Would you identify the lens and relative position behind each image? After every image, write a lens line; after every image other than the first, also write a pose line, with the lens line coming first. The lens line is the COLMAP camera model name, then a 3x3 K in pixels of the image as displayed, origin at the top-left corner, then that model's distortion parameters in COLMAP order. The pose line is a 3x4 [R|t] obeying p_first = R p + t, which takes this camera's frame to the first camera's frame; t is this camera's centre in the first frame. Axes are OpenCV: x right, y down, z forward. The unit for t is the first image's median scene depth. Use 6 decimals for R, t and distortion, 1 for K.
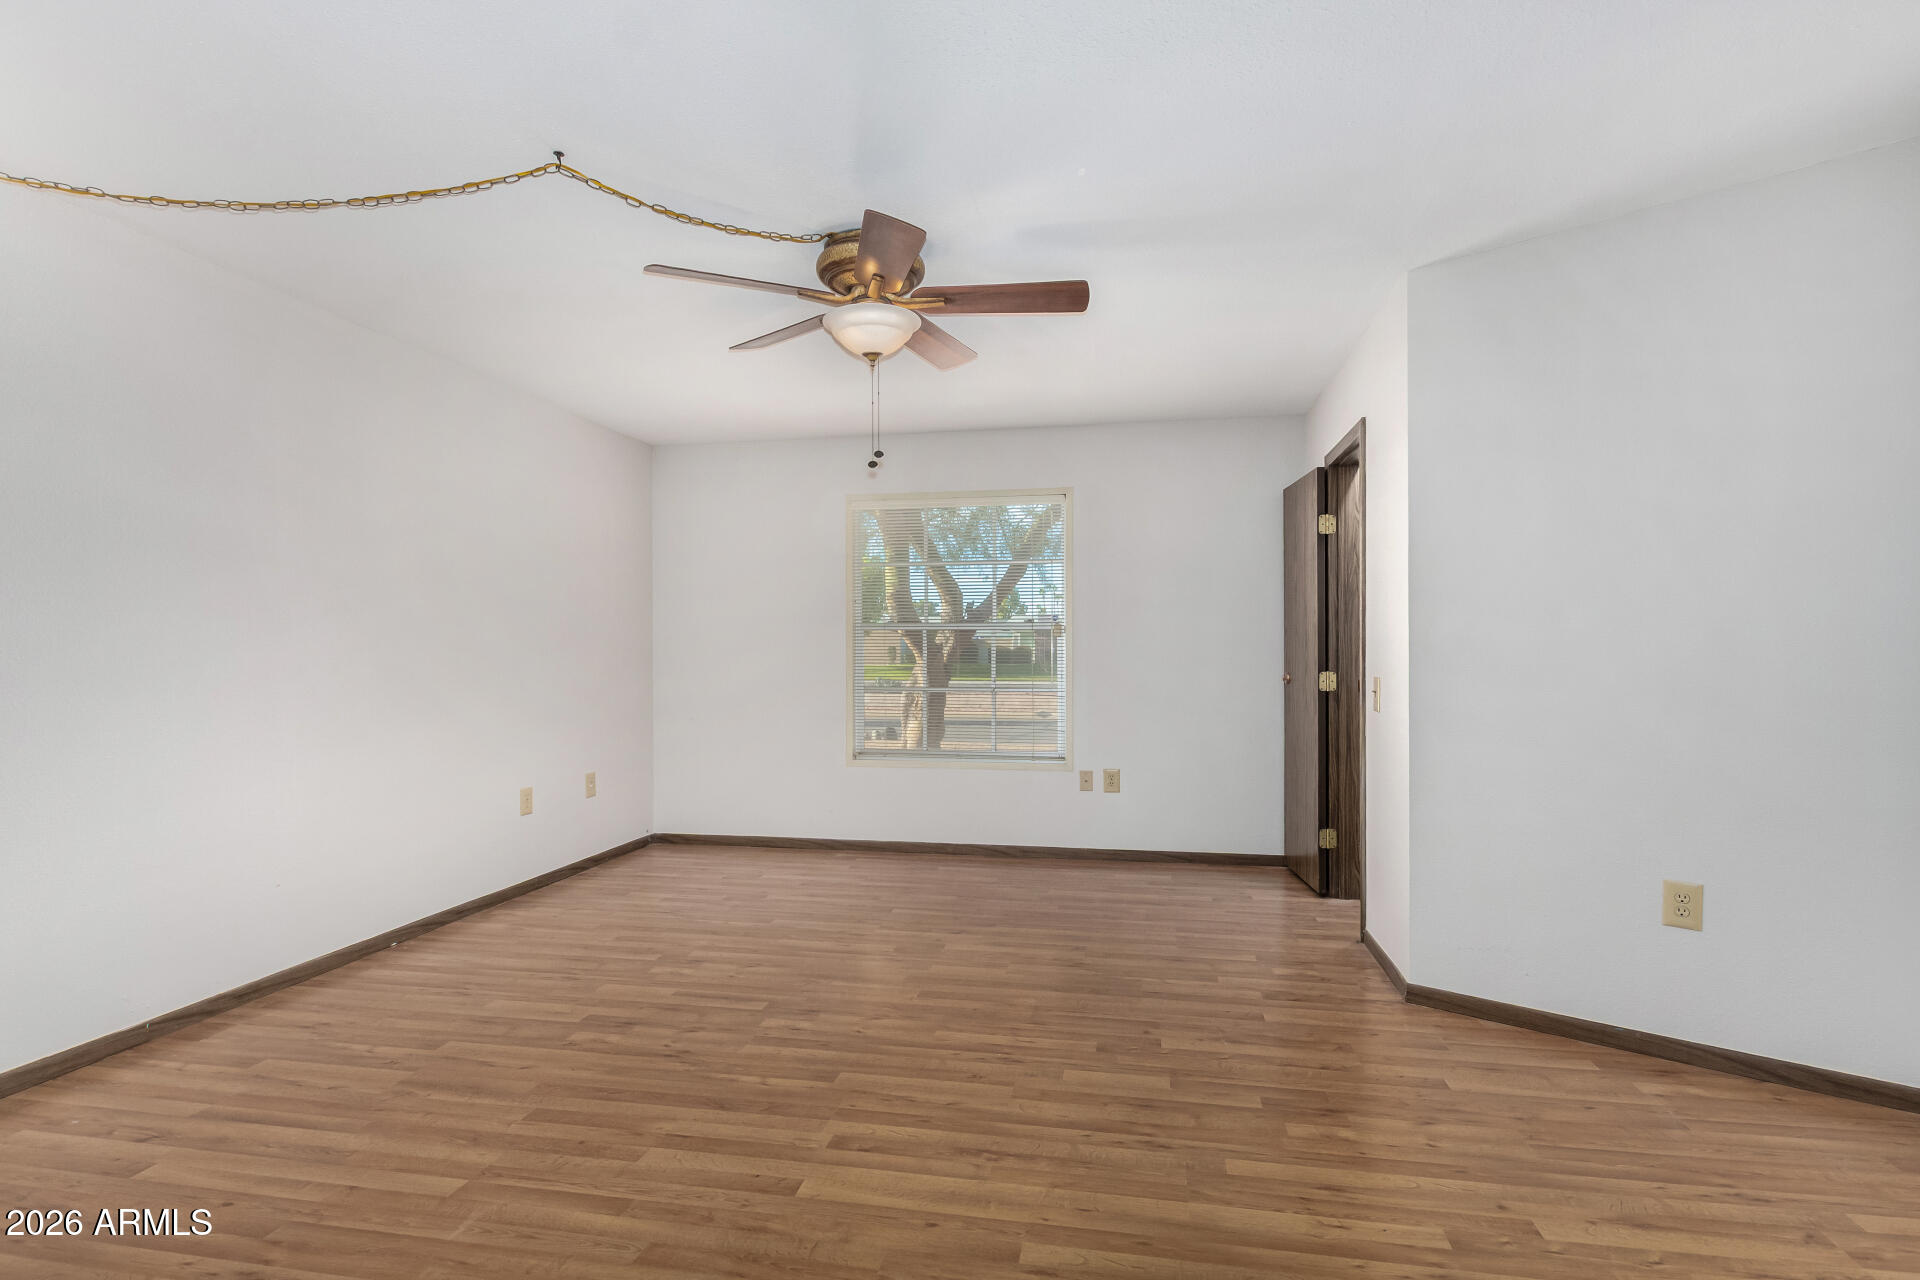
lens RADIAL K [[891.5, 0, 961.6], [0, 891.5, 649.6], [0, 0, 1]] dist [-0.000860, 0.000105]
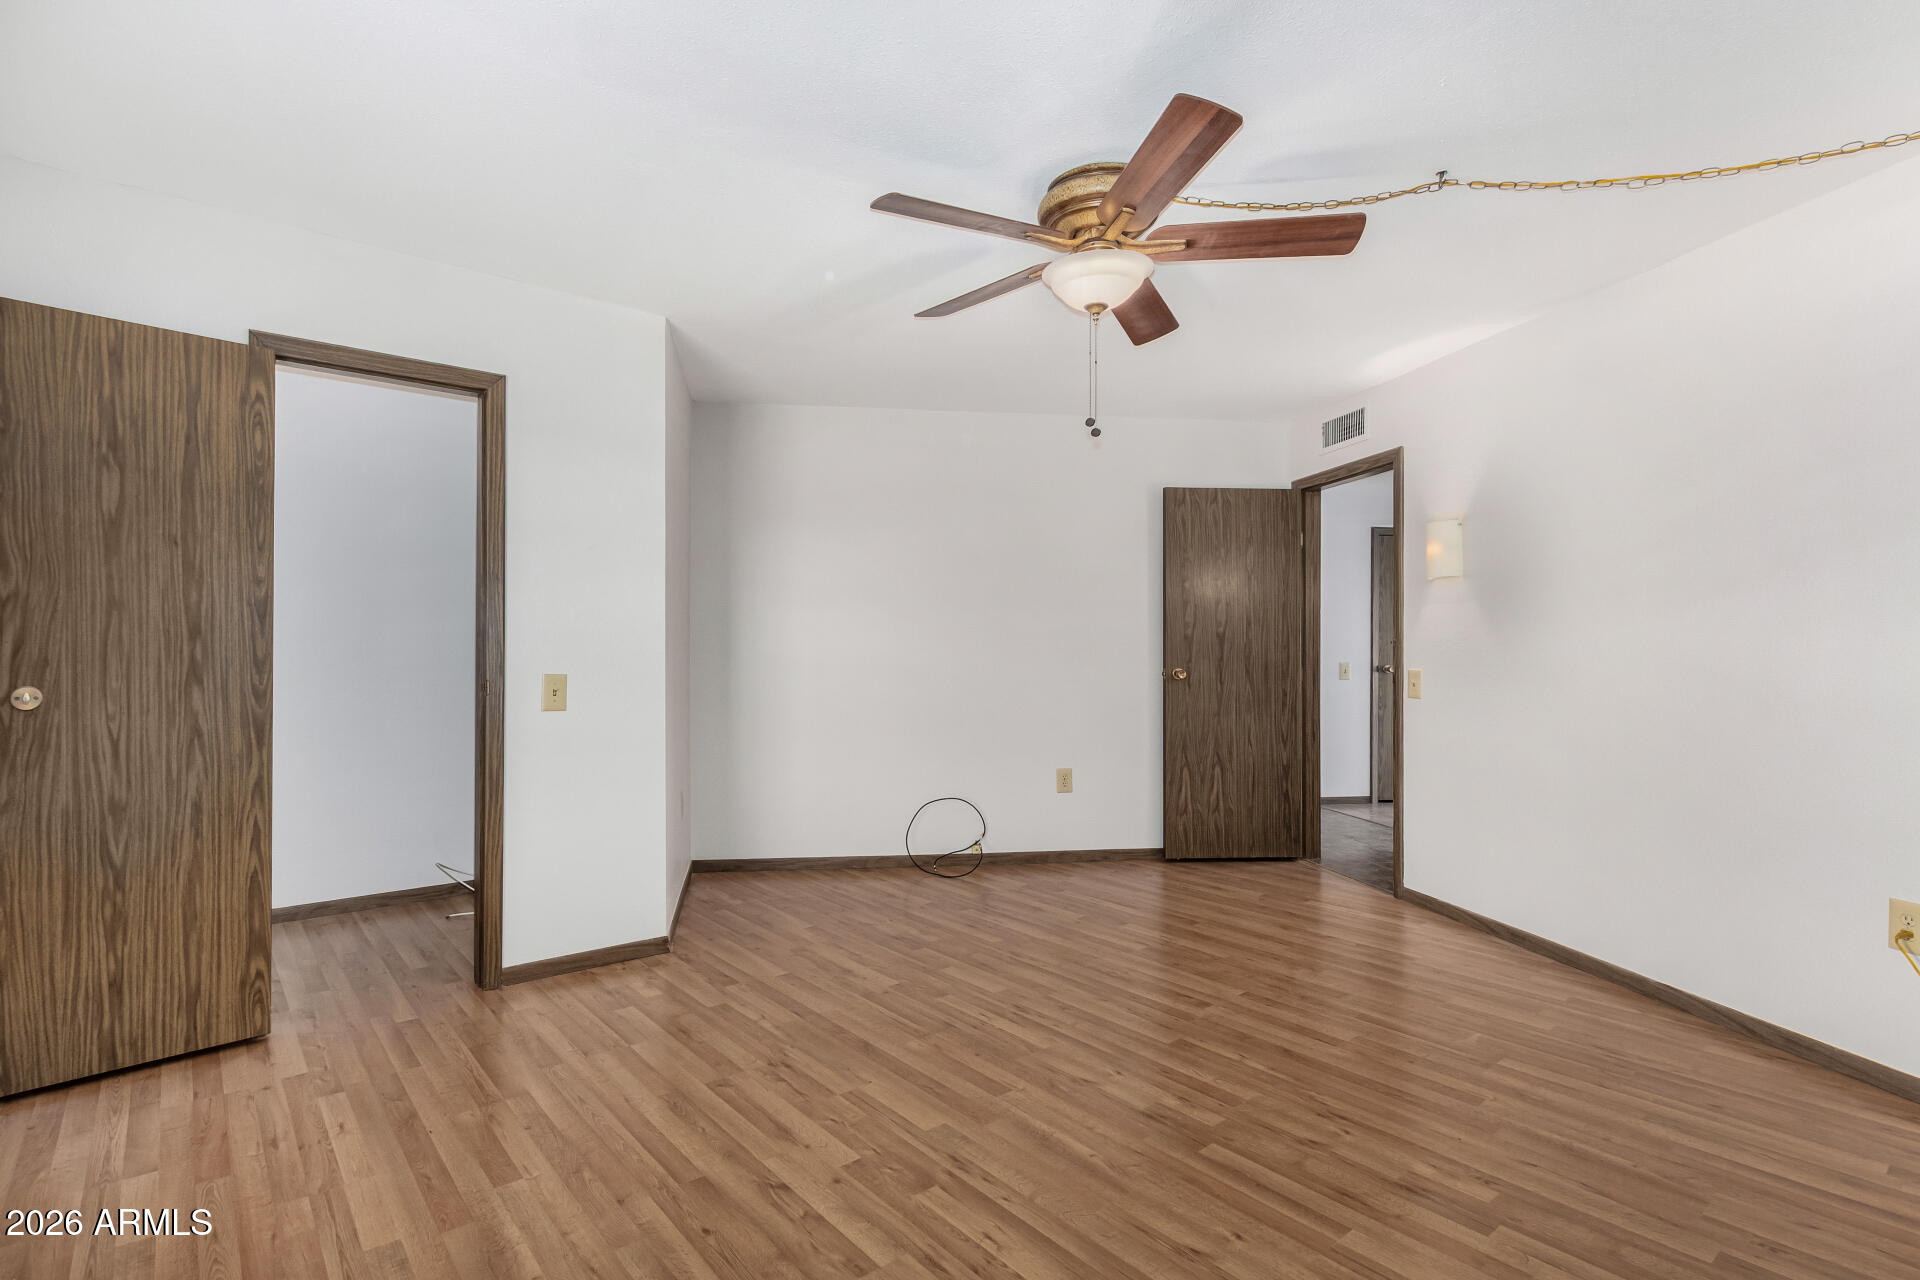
lens RADIAL K [[891.5, 0, 961.6], [0, 891.5, 649.6], [0, 0, 1]] dist [-0.000860, 0.000105]
pose [[-0.782277, 0.002820, 0.622924, -0.567894], [-0.001383, 0.999979, -0.006264, 0.016126], [-0.622929, -0.005762, -0.782257, 1.867656]]
